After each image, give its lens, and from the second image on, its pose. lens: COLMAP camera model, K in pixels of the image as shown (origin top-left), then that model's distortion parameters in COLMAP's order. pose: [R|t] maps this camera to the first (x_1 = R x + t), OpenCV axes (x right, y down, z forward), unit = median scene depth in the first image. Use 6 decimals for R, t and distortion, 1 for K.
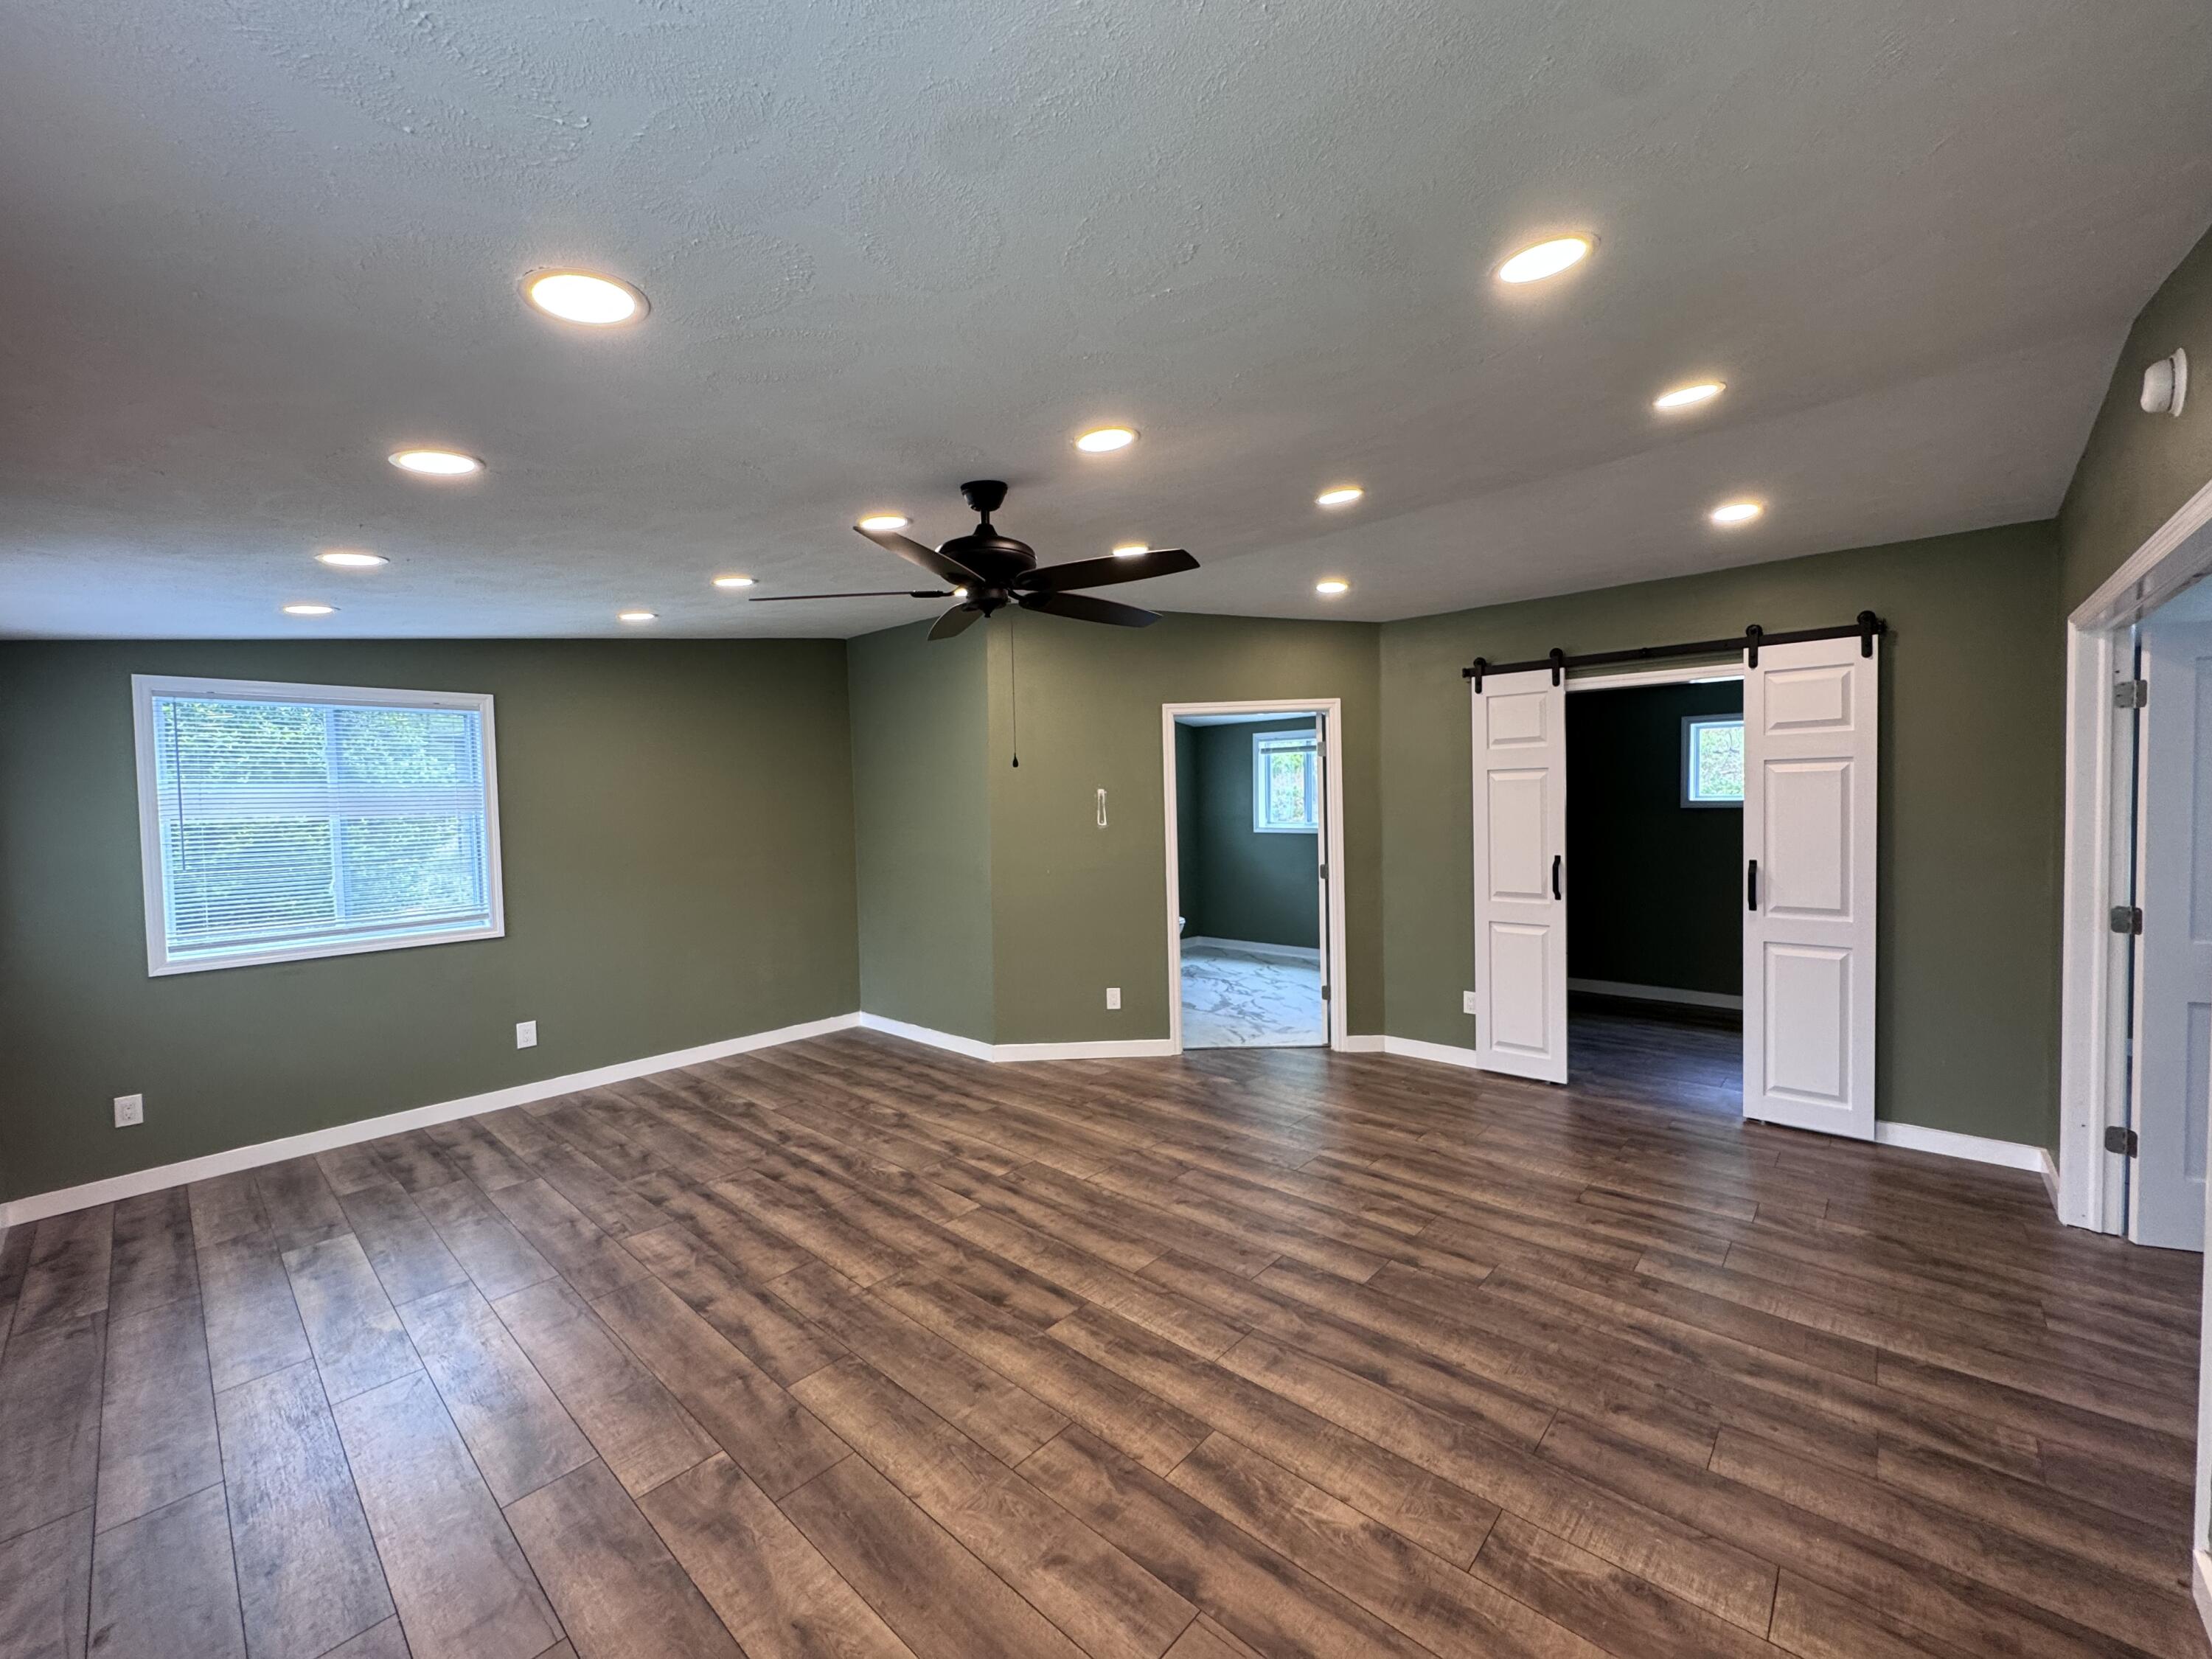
lens RADIAL K [[882.3, 0, 1105.7], [0, 882.3, 824.1], [0, 0, 1]] dist [-0.006065, 0.000579]
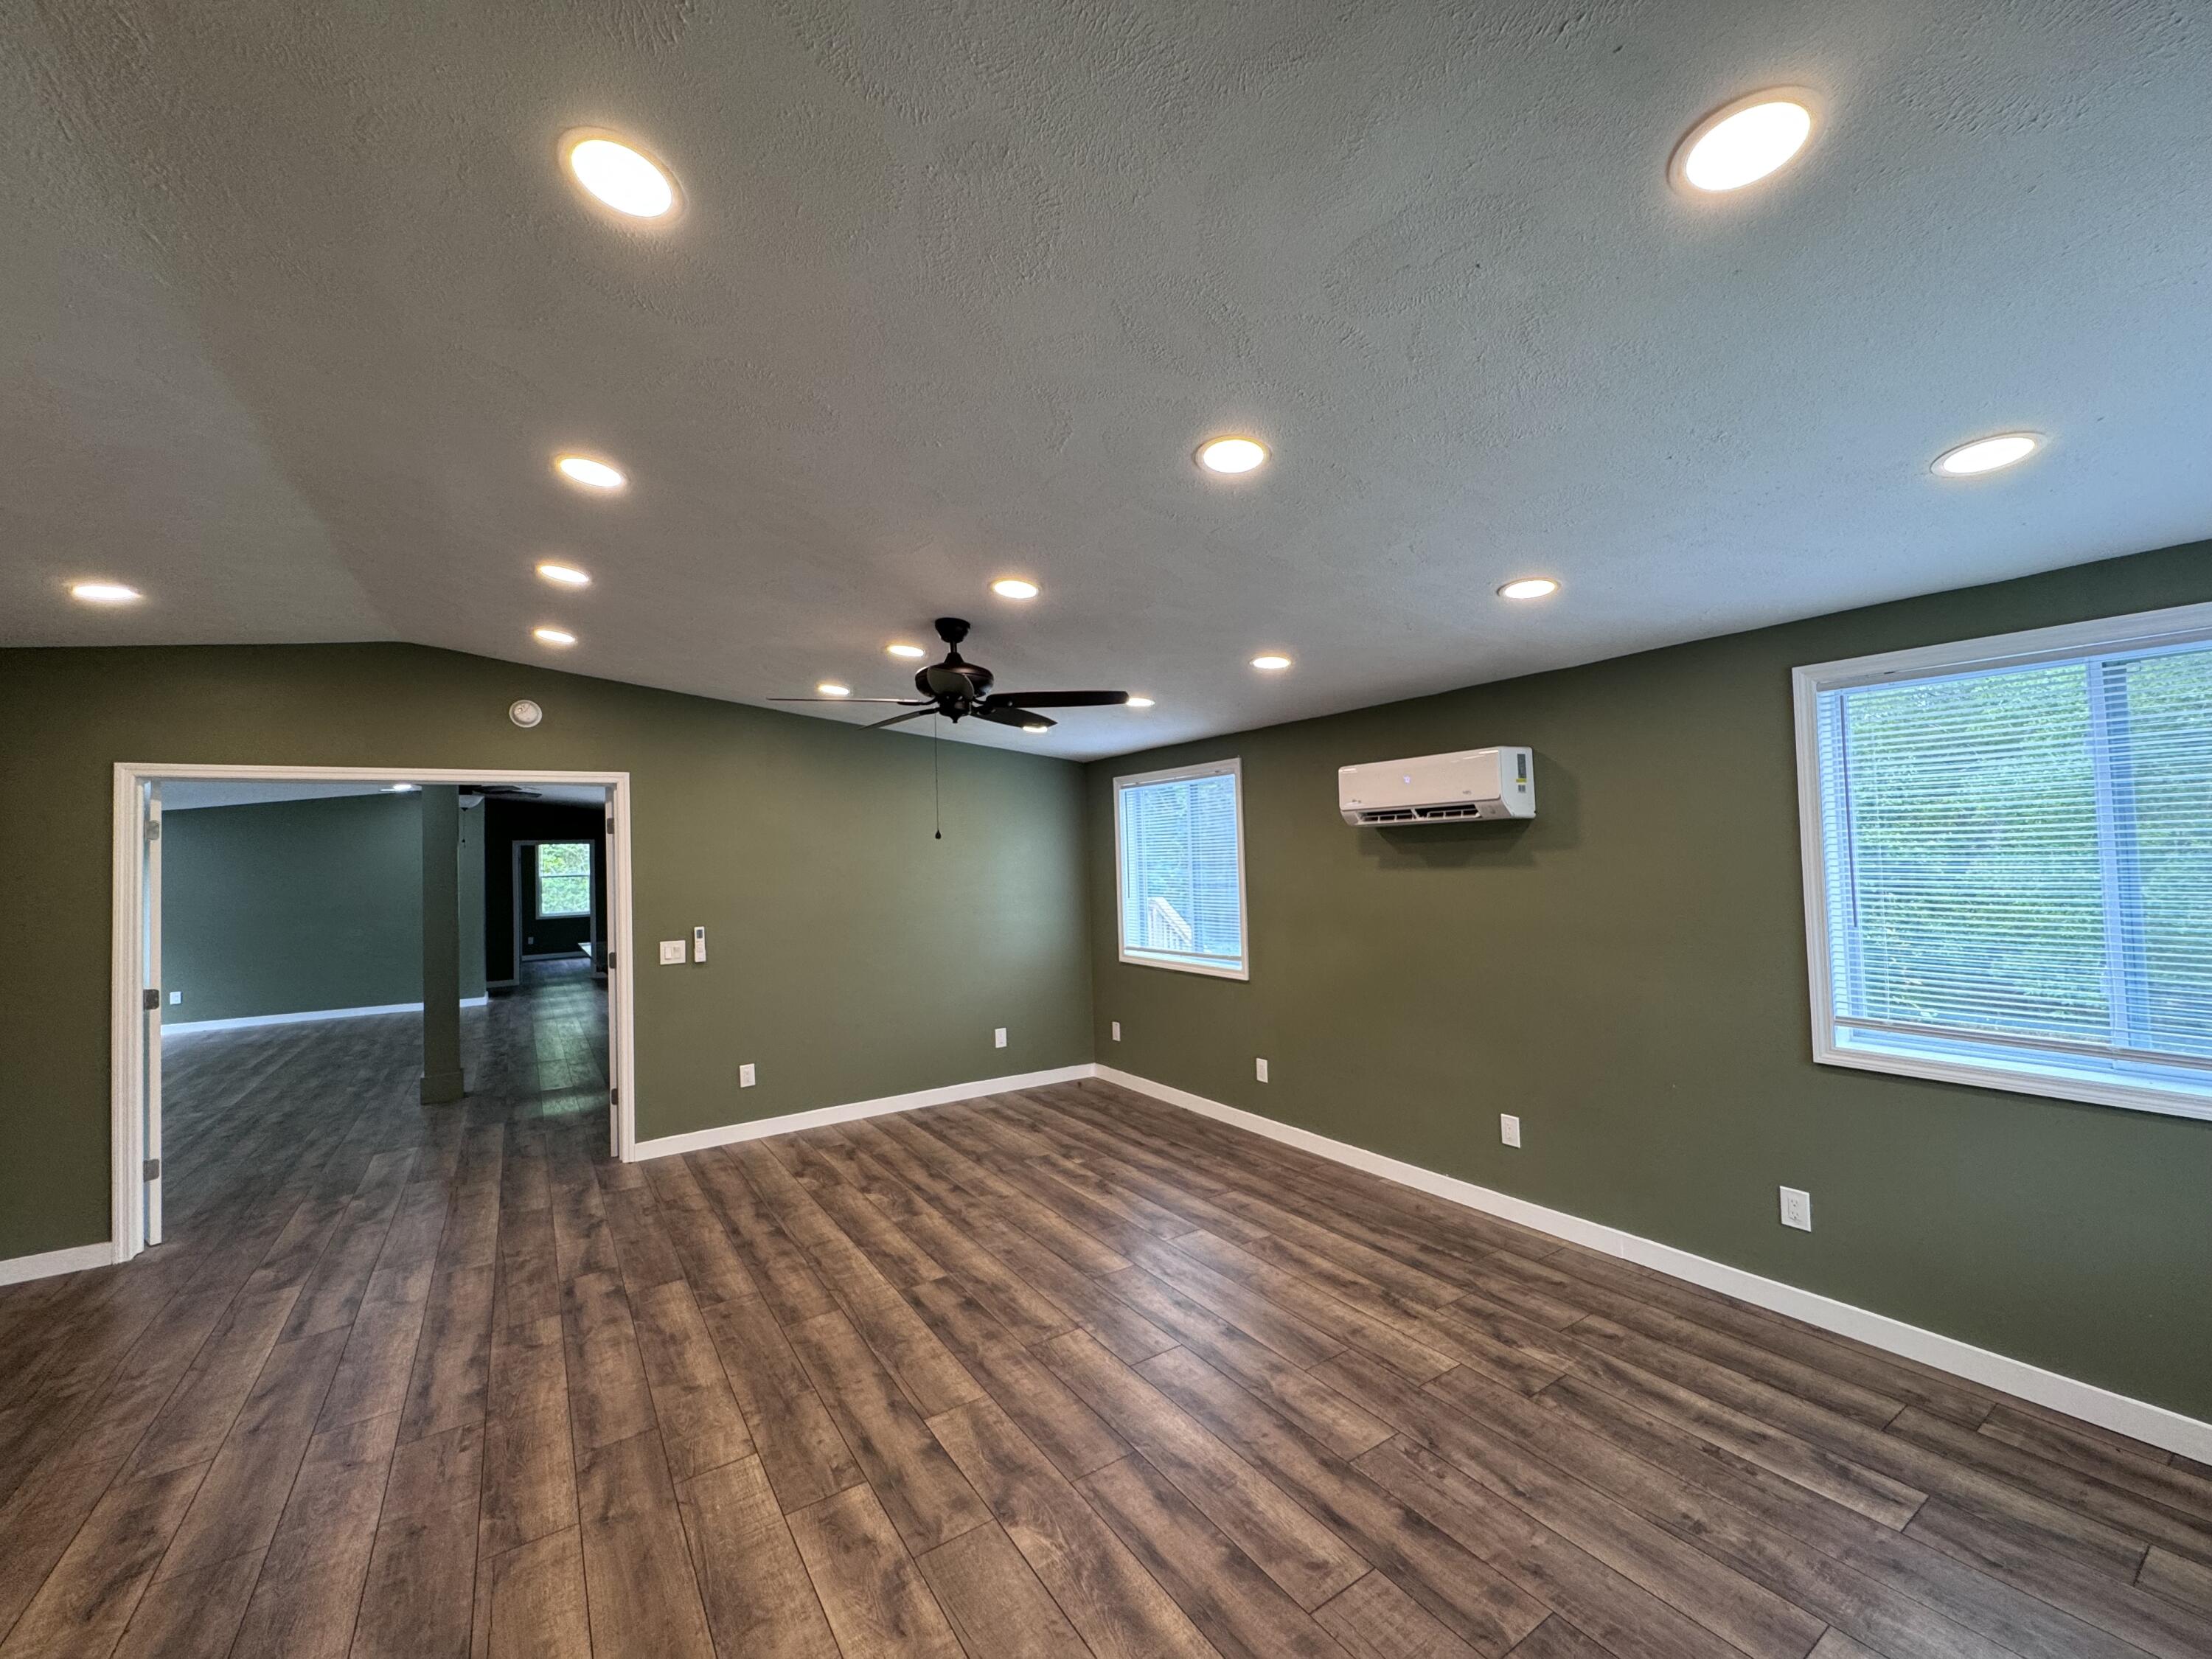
lens RADIAL K [[882.3, 0, 1104.5], [0, 882.3, 831.1], [0, 0, 1]] dist [-0.006065, 0.000579]
pose [[-0.967155, 0.061375, 0.246666, -0.492092], [0.062167, 0.998055, -0.004585, -0.042149], [-0.246468, 0.010901, -0.969090, 1.654411]]
